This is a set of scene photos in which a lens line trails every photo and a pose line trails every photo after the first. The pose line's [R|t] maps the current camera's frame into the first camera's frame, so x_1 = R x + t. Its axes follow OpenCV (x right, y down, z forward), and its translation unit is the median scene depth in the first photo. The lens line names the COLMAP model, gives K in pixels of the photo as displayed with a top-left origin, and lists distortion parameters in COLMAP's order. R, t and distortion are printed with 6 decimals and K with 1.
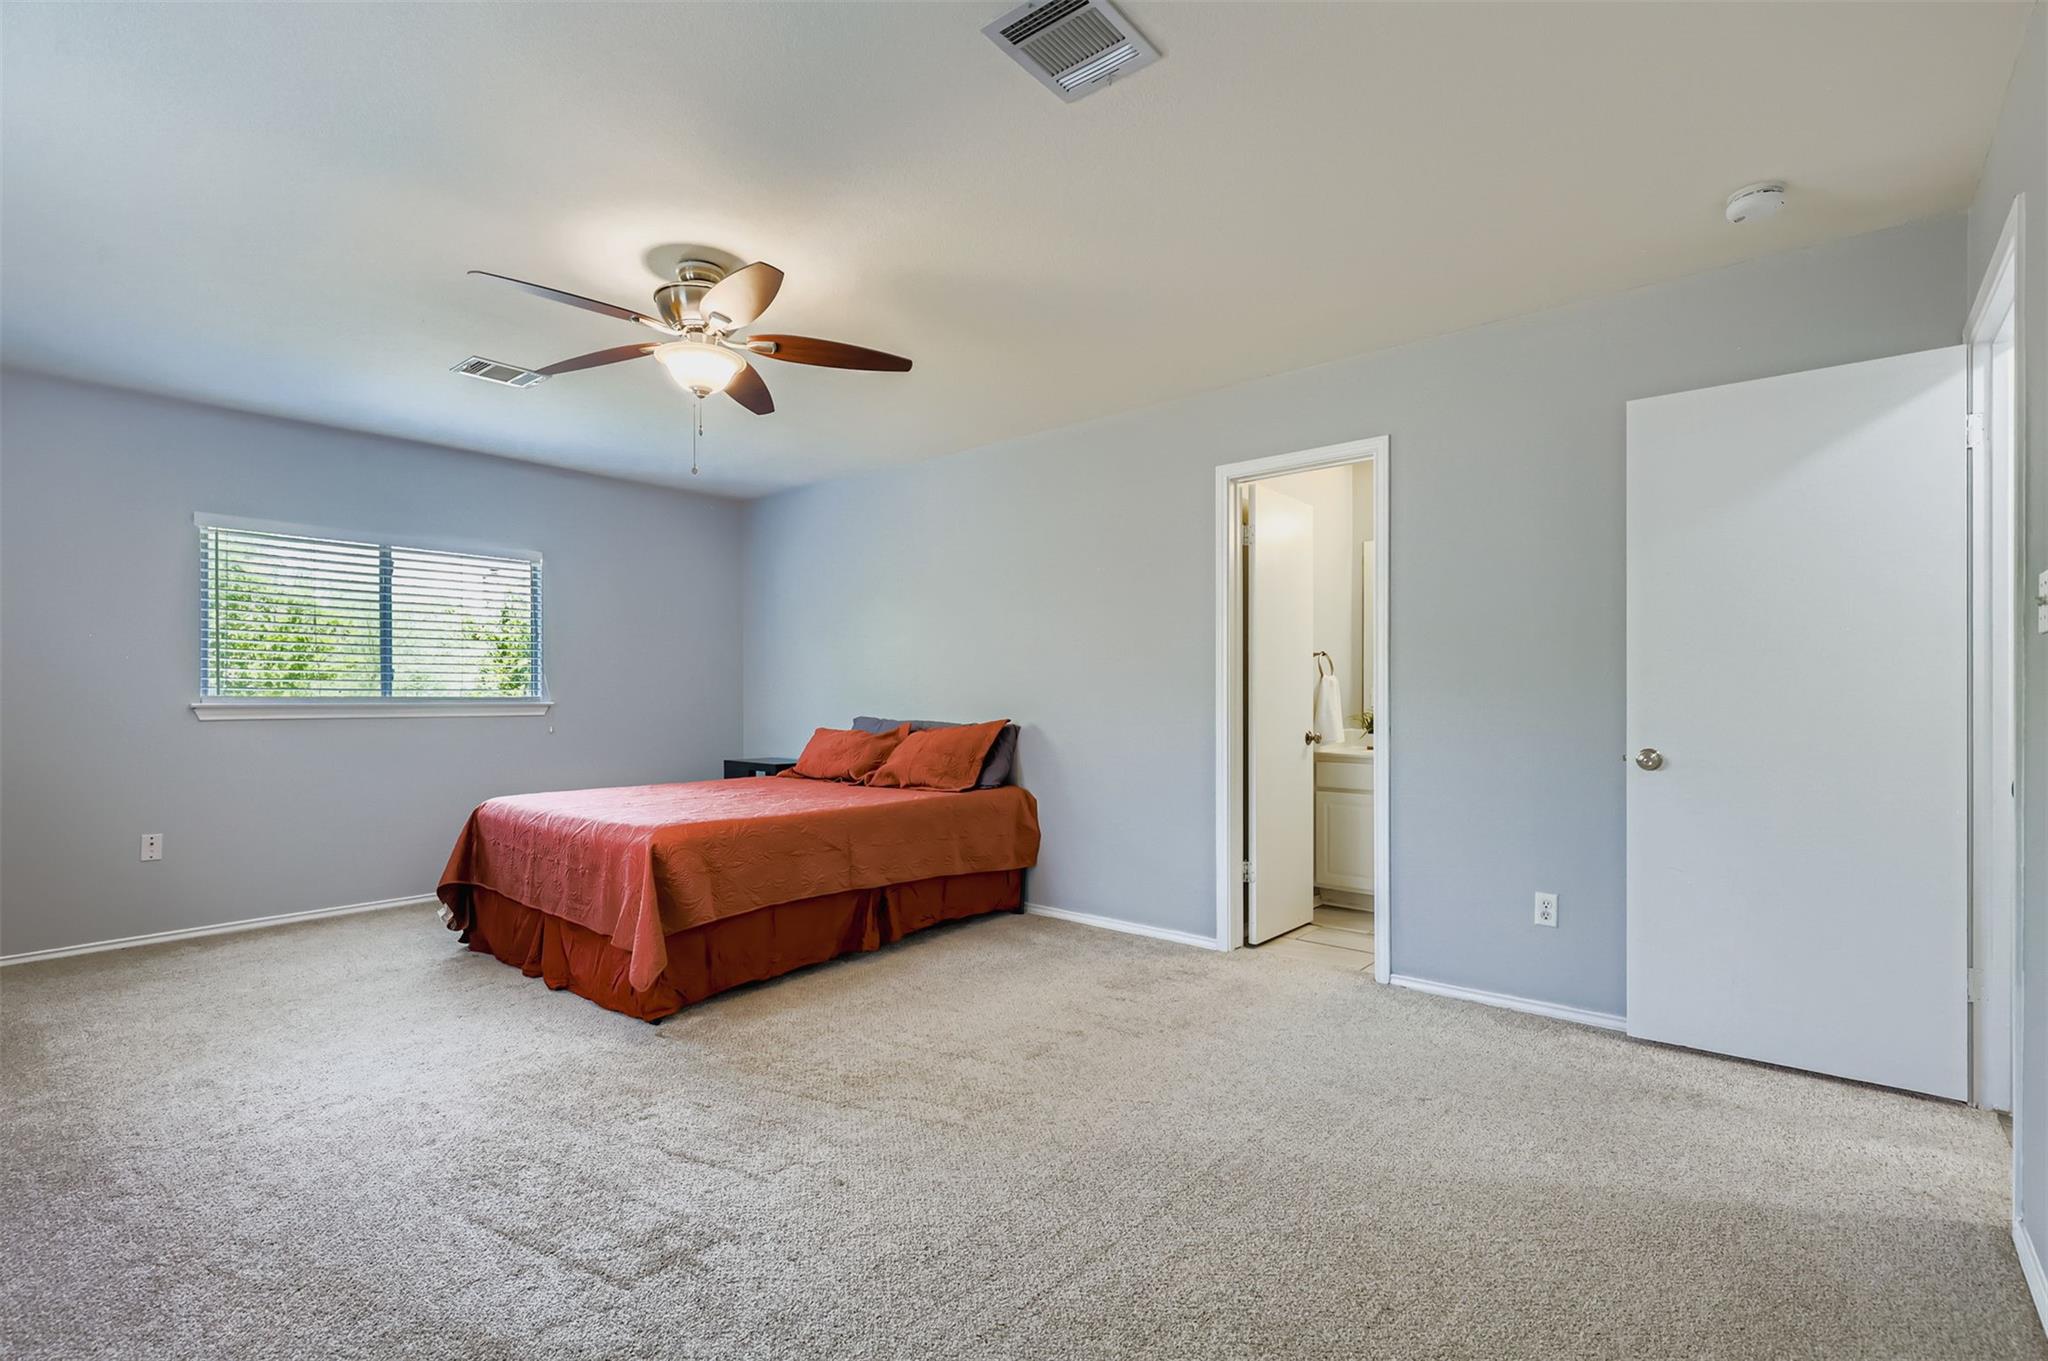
lens RADIAL K [[923.0, 0, 1026.2], [0, 923.0, 678.9], [0, 0, 1]] dist [0.007483, -0.002859]
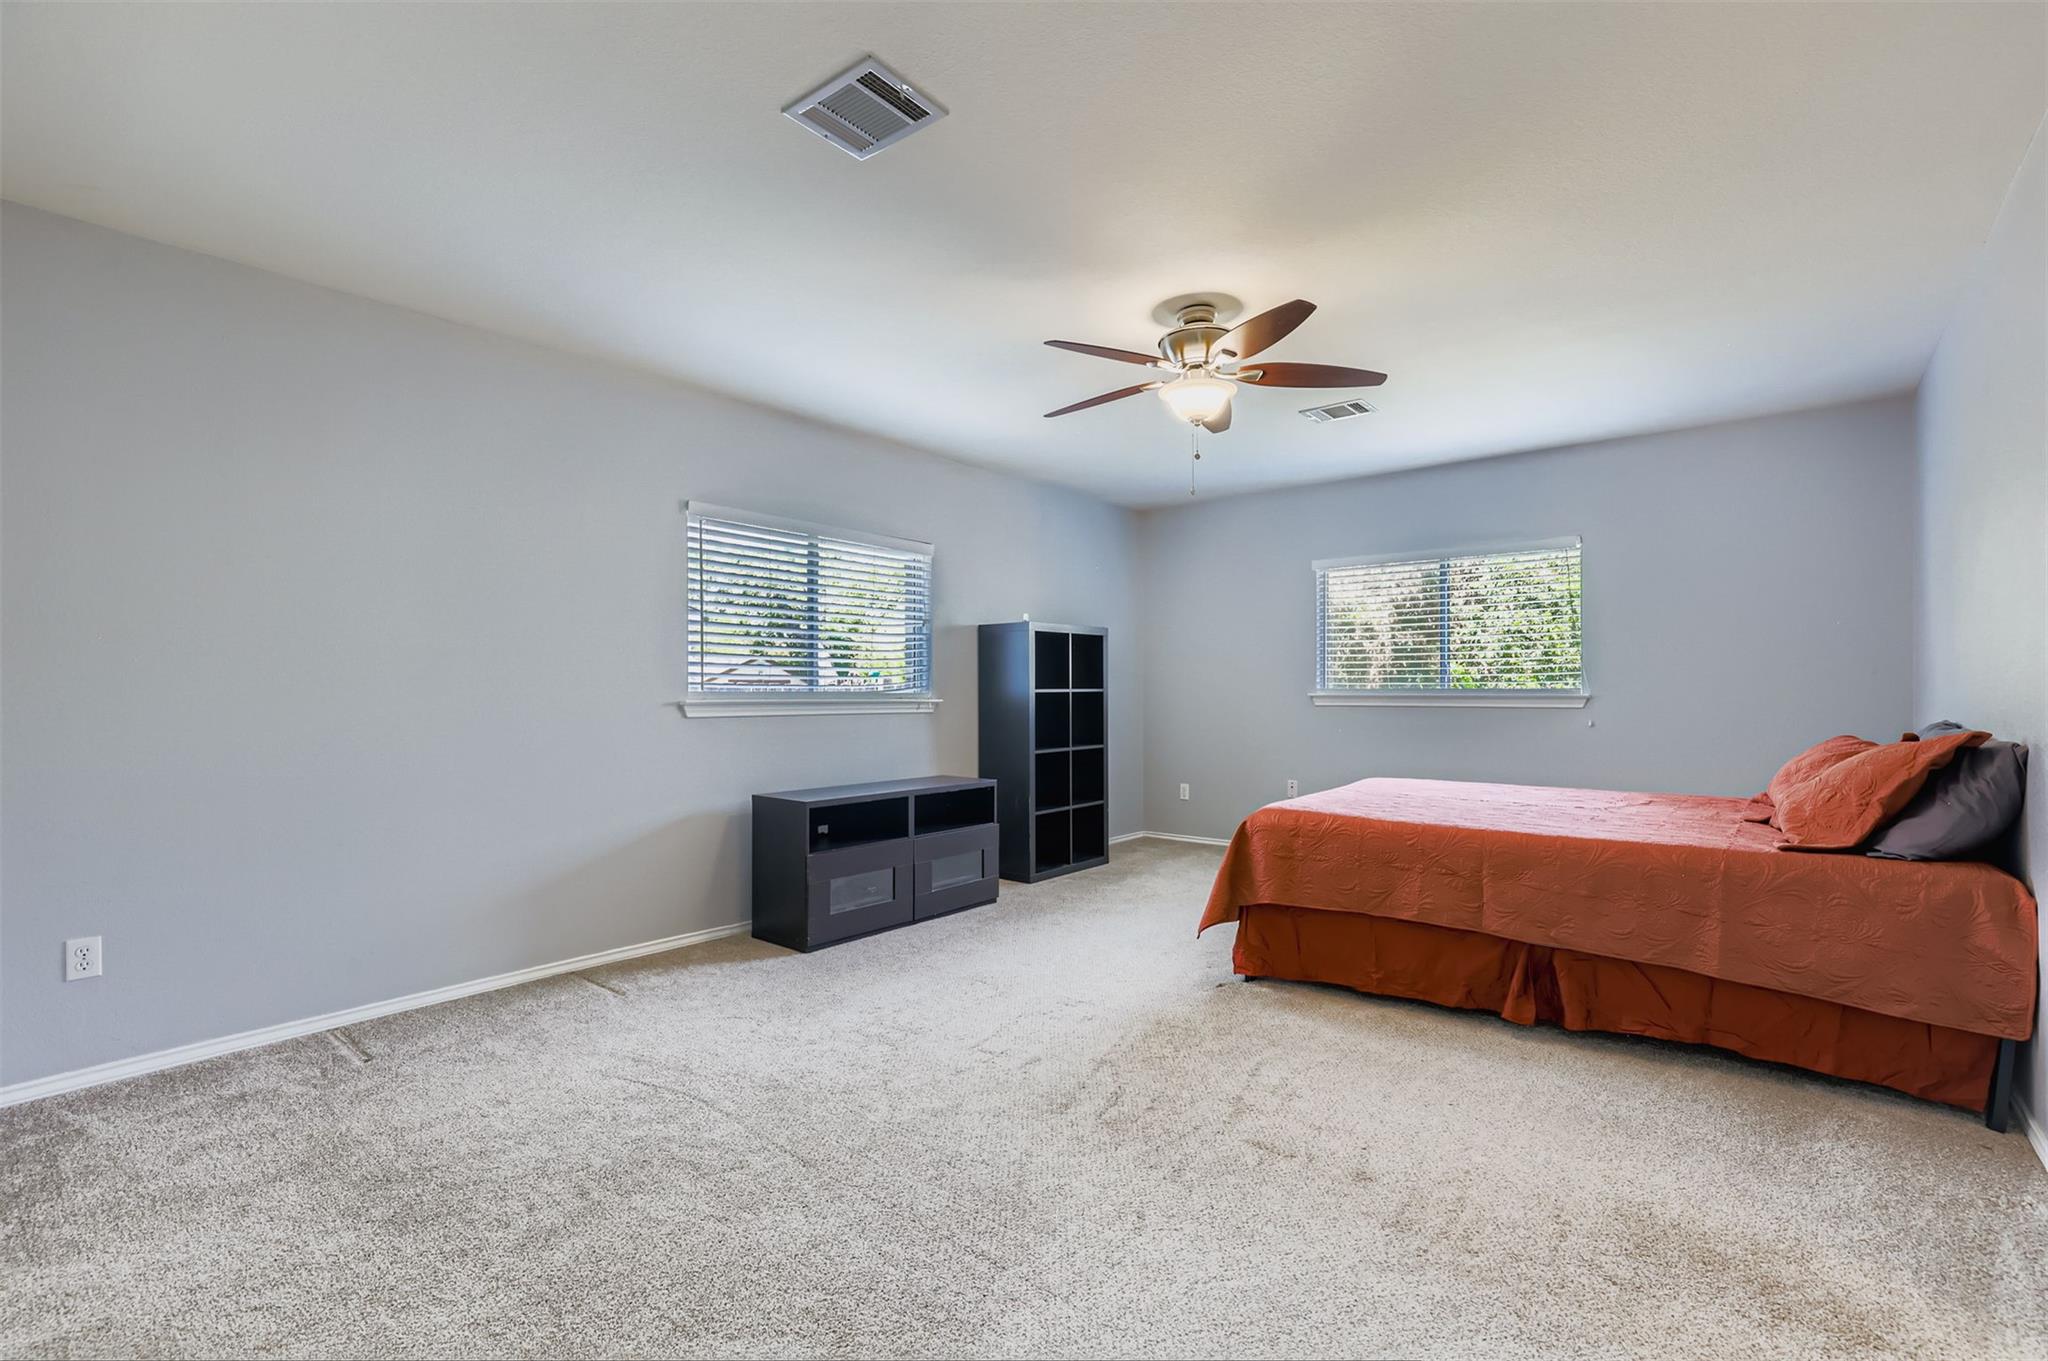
lens RADIAL K [[923.0, 0, 1027.9], [0, 923.0, 687.6], [0, 0, 1]] dist [0.007483, -0.002859]
pose [[0.014631, -0.004345, -0.999884, 0.589721], [0.022802, 0.999732, -0.004011, 0.012622], [0.999633, -0.022740, 0.014726, 0.595080]]
